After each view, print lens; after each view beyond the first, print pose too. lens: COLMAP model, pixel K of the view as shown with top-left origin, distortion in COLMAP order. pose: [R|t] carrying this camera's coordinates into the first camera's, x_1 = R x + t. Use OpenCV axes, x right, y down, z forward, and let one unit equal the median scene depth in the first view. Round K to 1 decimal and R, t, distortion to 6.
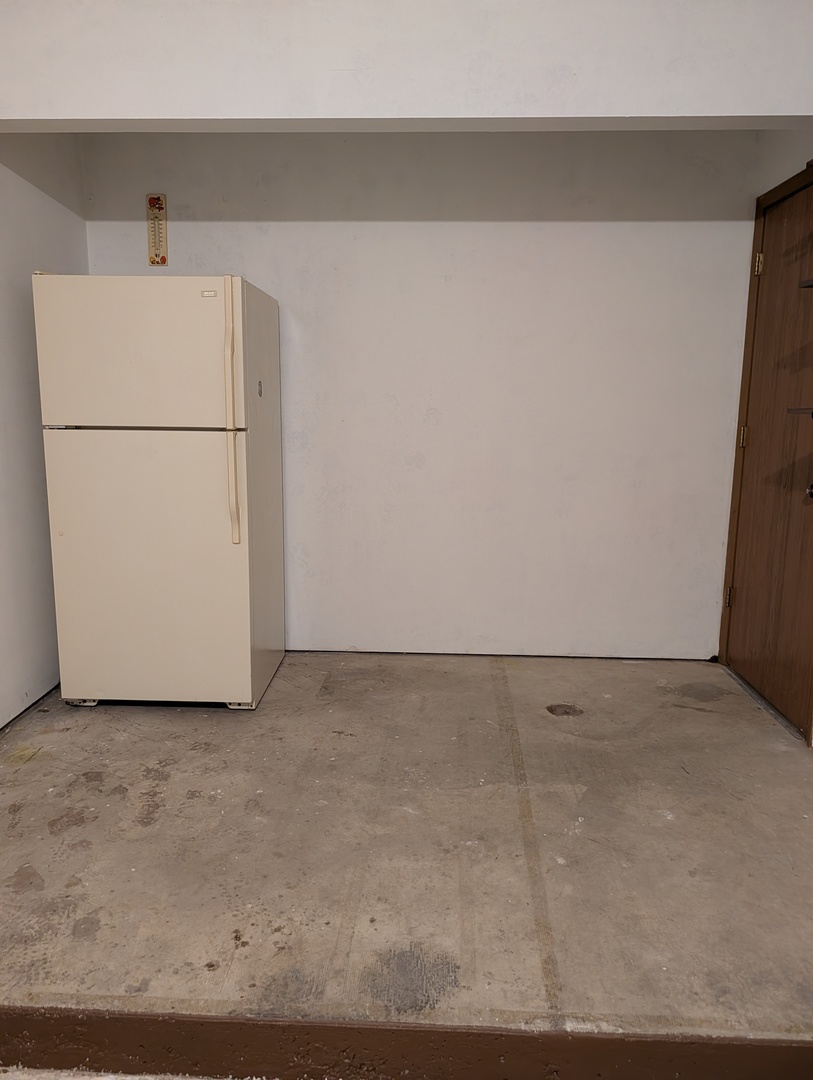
lens RADIAL K [[779.2, 0, 405.1], [0, 779.2, 539.7], [0, 0, 1]] dist [0.041062, -0.046534]
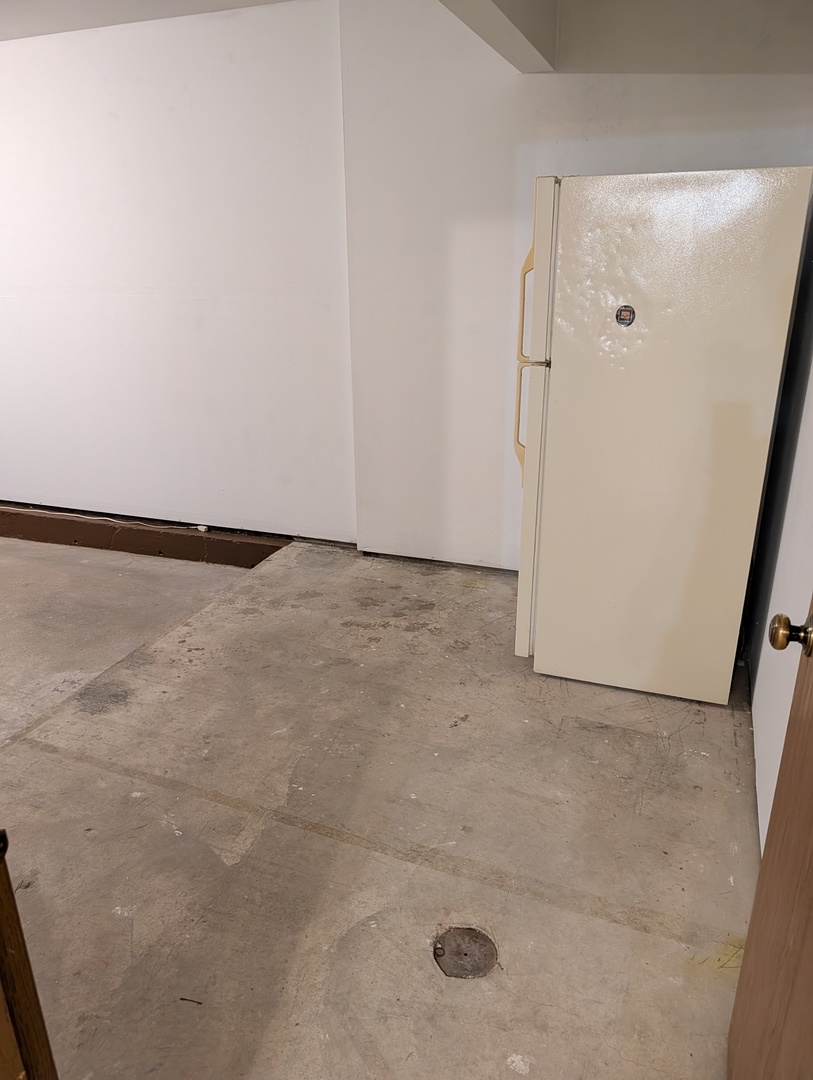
lens RADIAL K [[779.2, 0, 407.7], [0, 779.2, 538.6], [0, 0, 1]] dist [0.041062, -0.046534]
pose [[-0.318280, 0.328527, -0.889251, 0.801649], [-0.166127, 0.904188, 0.393505, -0.341022], [0.933327, 0.272973, -0.233208, 1.308372]]
